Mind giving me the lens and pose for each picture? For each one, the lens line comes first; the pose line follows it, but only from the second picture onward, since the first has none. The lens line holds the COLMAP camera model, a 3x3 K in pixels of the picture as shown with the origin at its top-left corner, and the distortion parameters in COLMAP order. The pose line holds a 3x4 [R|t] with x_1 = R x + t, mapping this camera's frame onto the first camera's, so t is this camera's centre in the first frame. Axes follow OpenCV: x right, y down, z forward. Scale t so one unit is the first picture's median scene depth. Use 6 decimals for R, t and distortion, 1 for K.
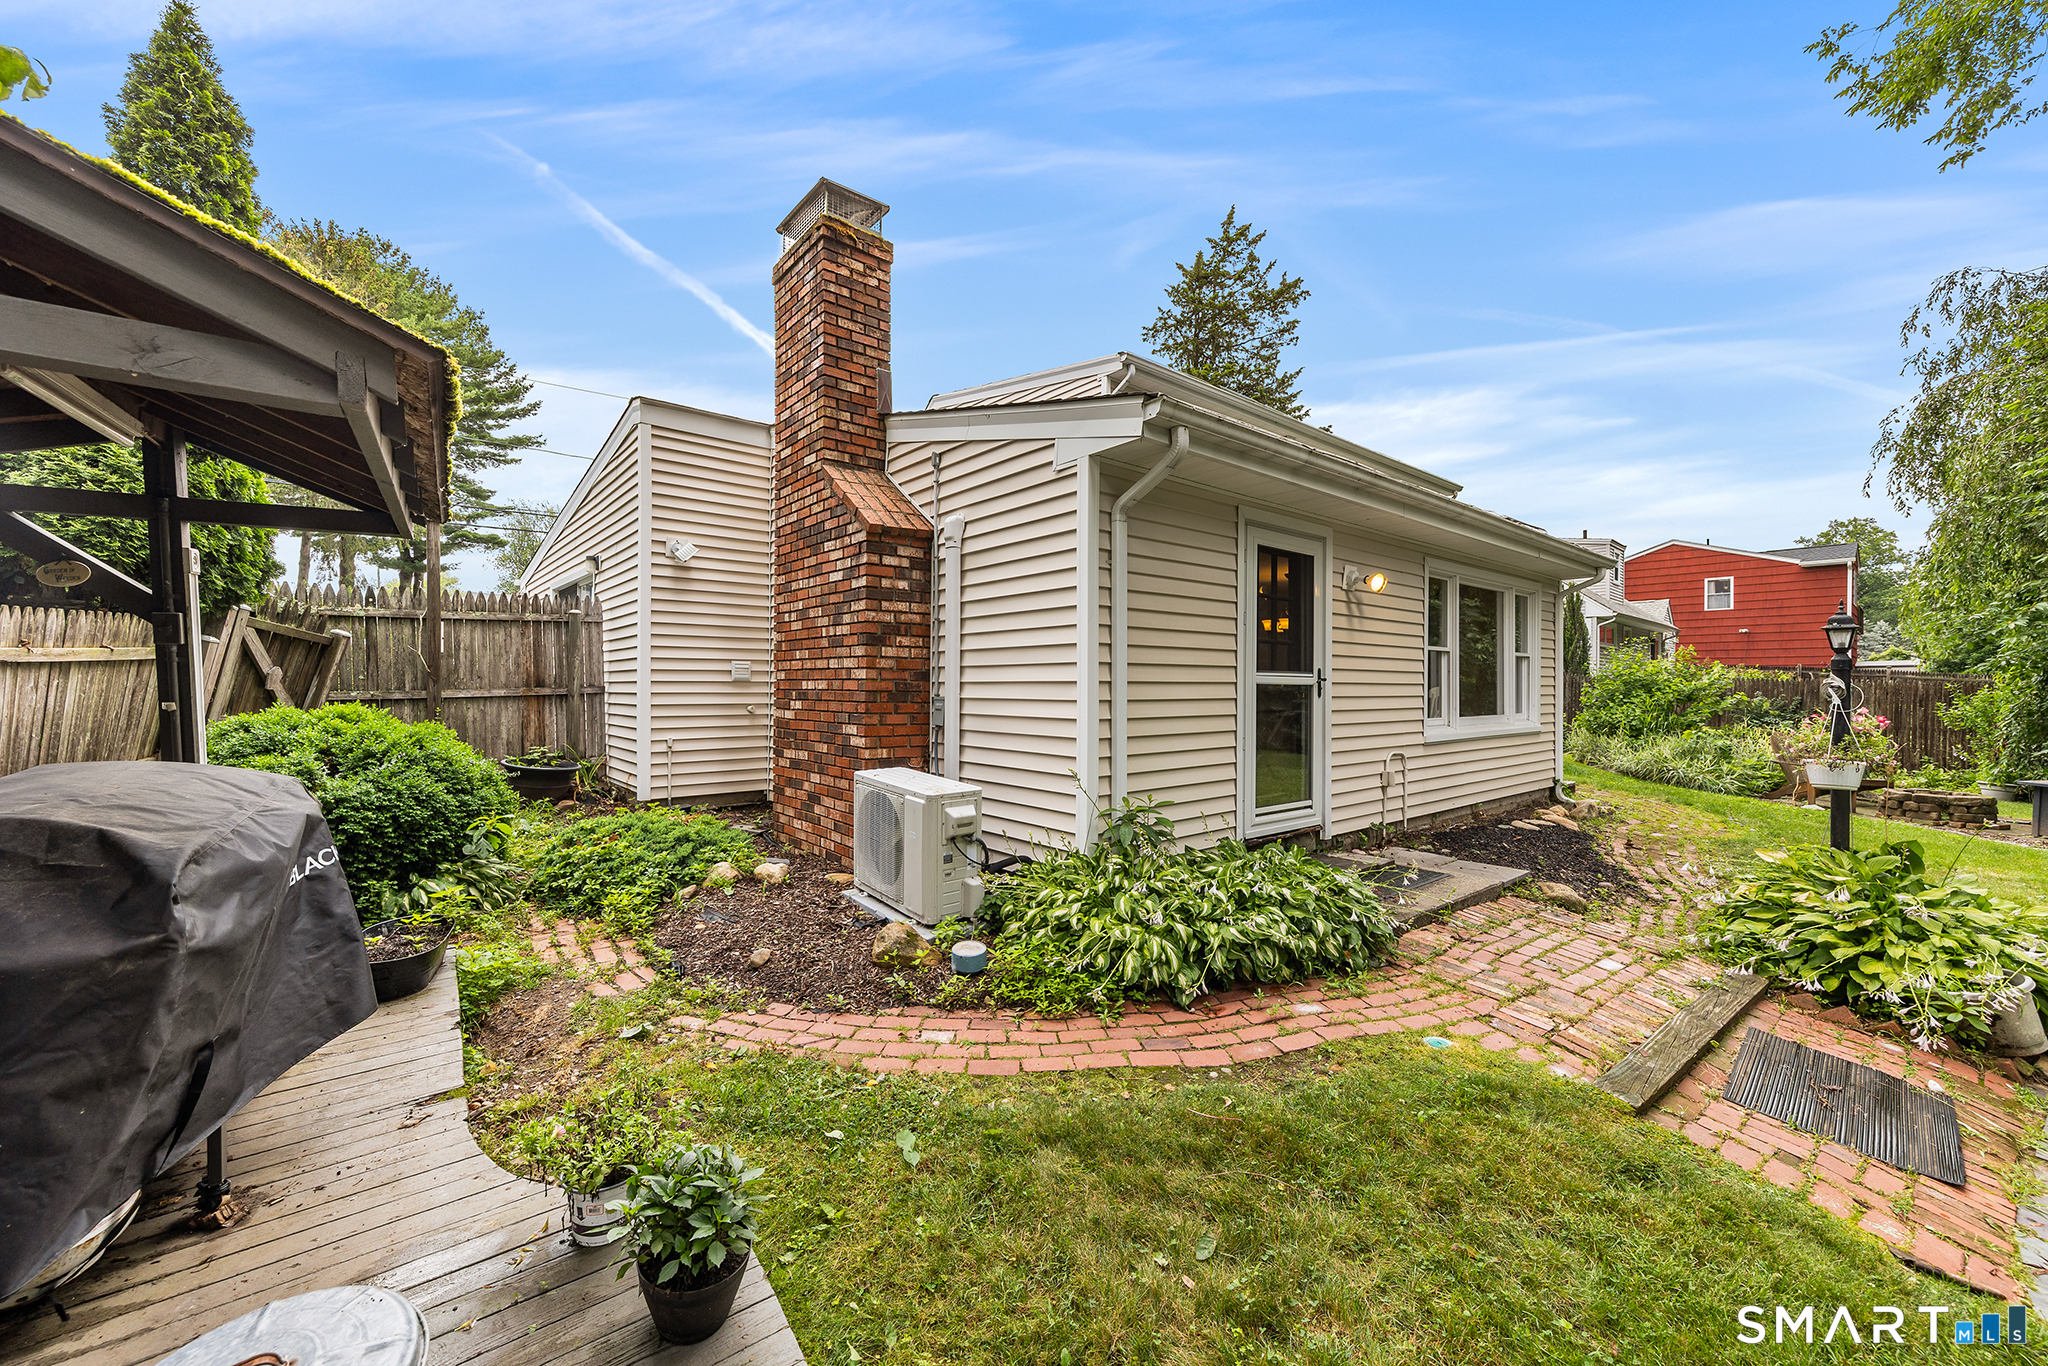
lens RADIAL K [[781.1, 0, 1024.0], [0, 781.1, 683.0], [0, 0, 1]] dist [-0.000237, 0.000019]
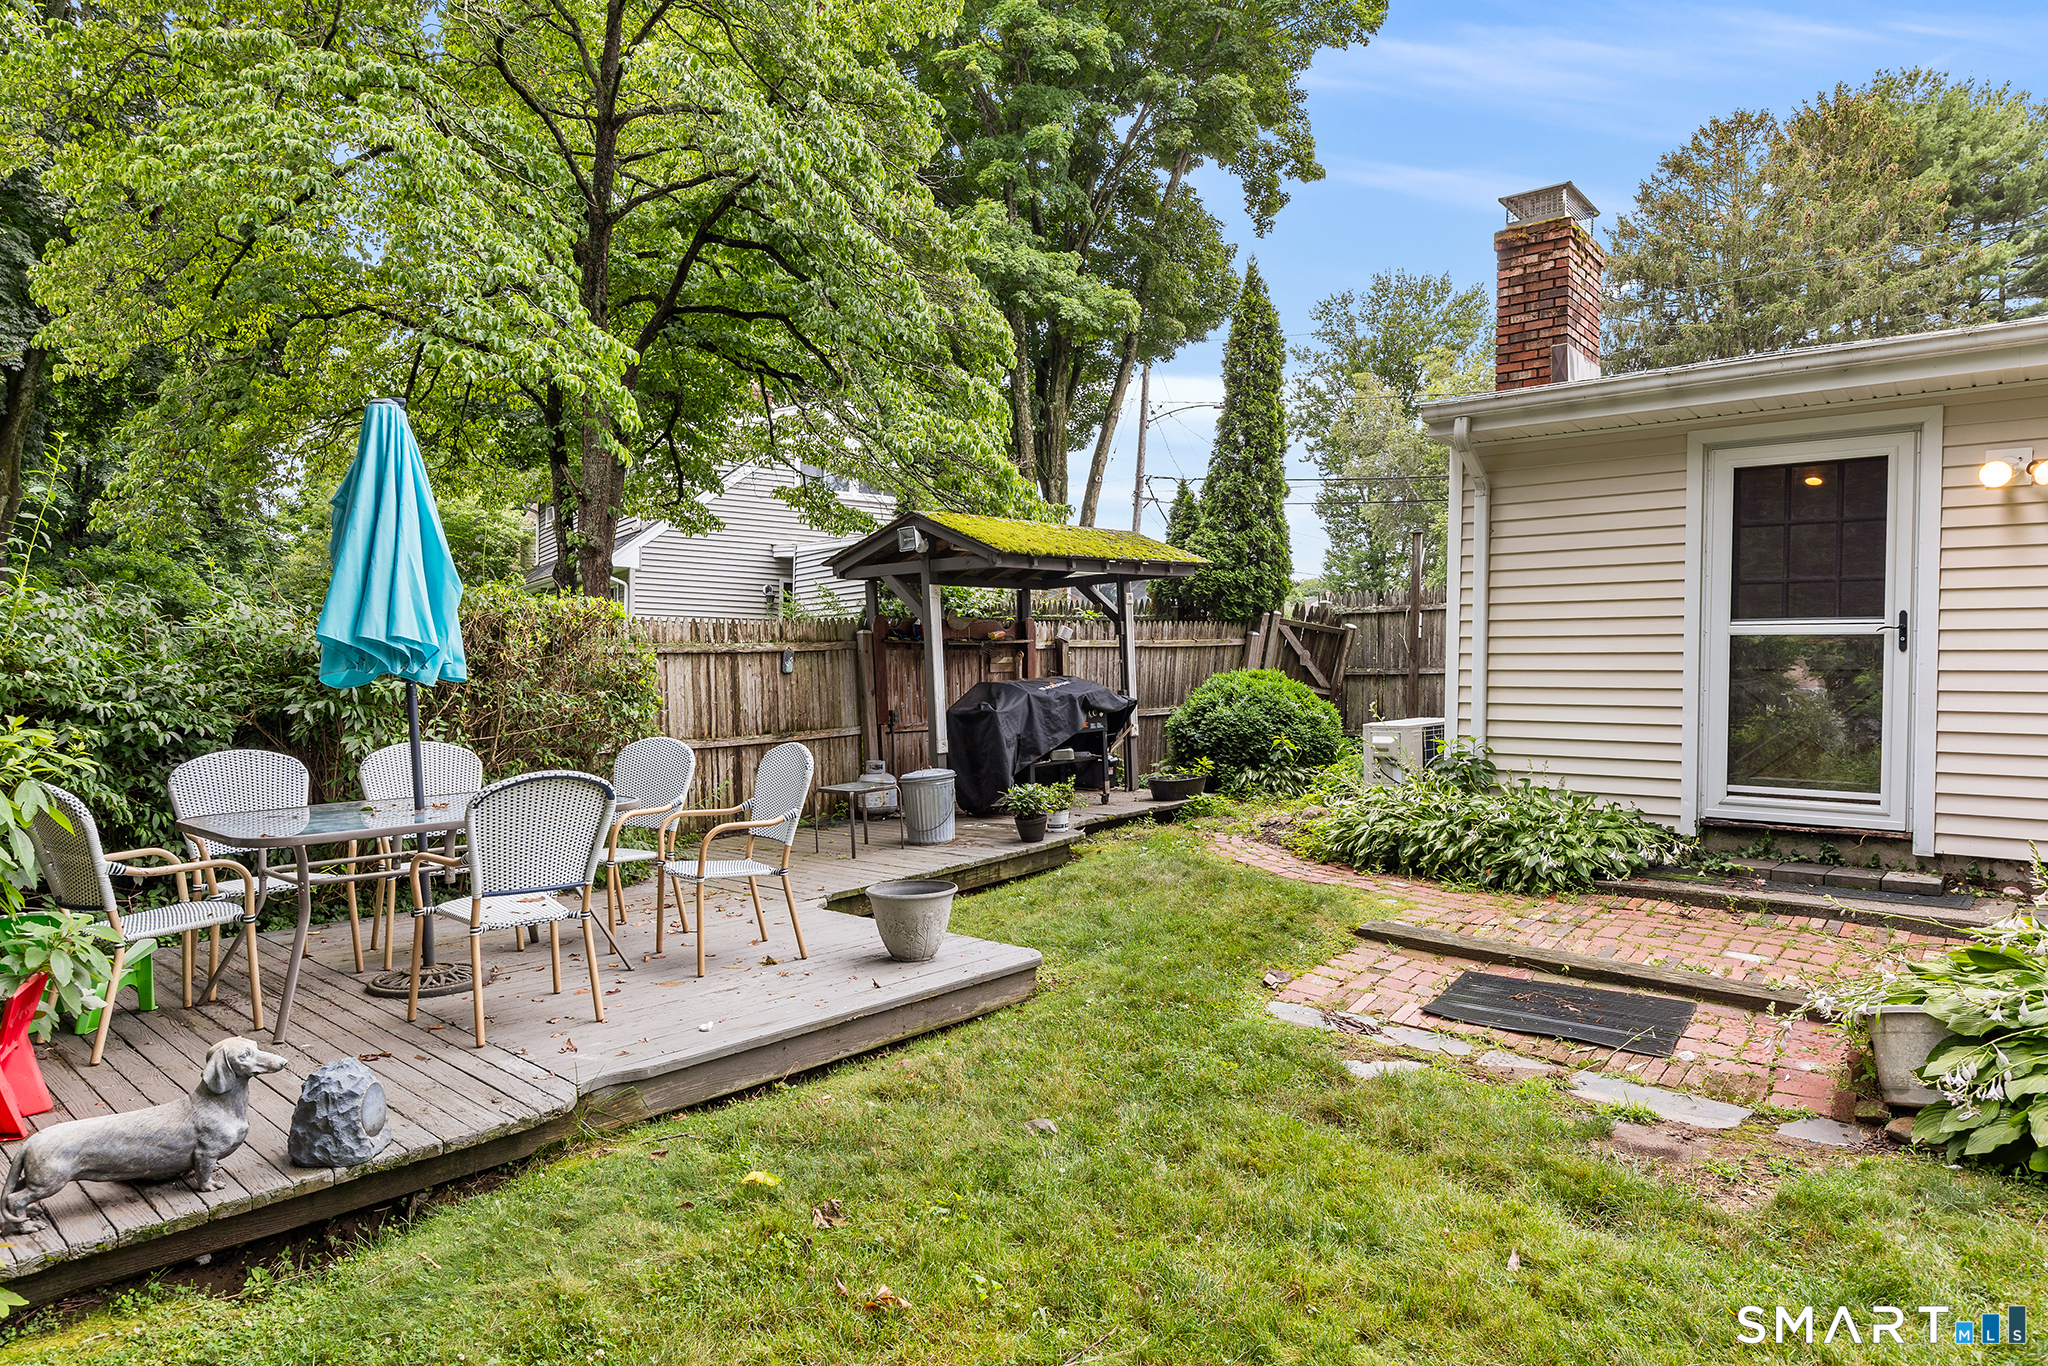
lens RADIAL K [[1260.1, 0, 1025.6], [0, 1260.1, 689.5], [0, 0, 1]] dist [0.006165, -0.000403]
pose [[0.183964, 0.001661, -0.982932, 1.359748], [-0.011132, 0.999938, -0.000394, 0.062798], [0.982870, 0.011014, 0.183971, 0.009609]]
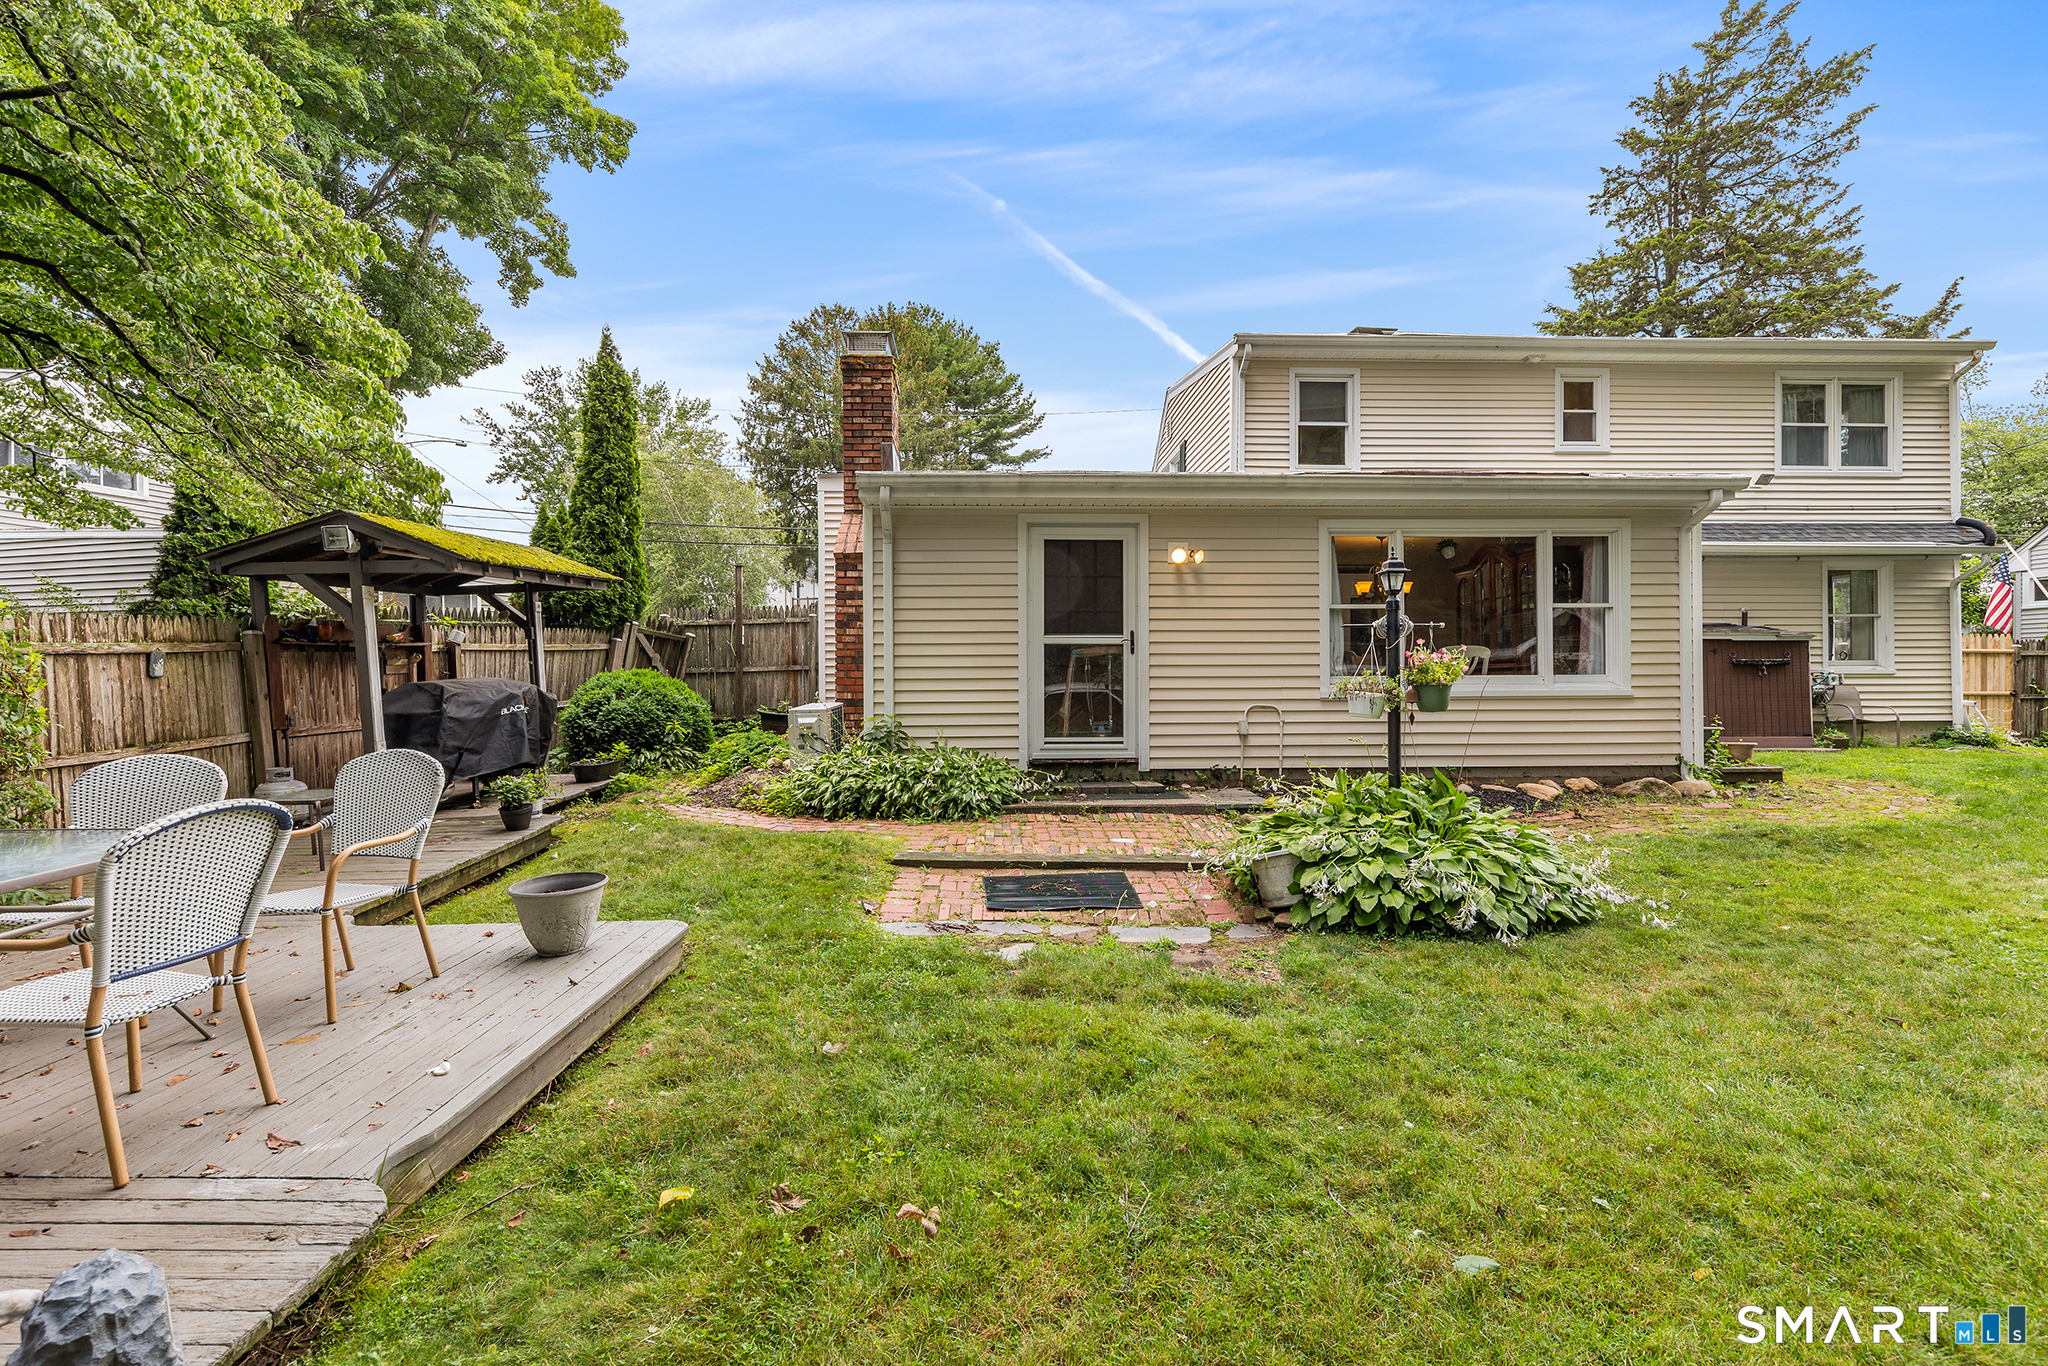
lens RADIAL K [[923.3, 0, 1024.0], [0, 923.3, 683.0], [0, 0, 1]] dist [0.004292, 0.000129]
pose [[0.796817, -0.009820, -0.604142, 1.119230], [0.011330, 0.999935, -0.001309, 0.063967], [0.604115, -0.005802, 0.796876, -0.256770]]
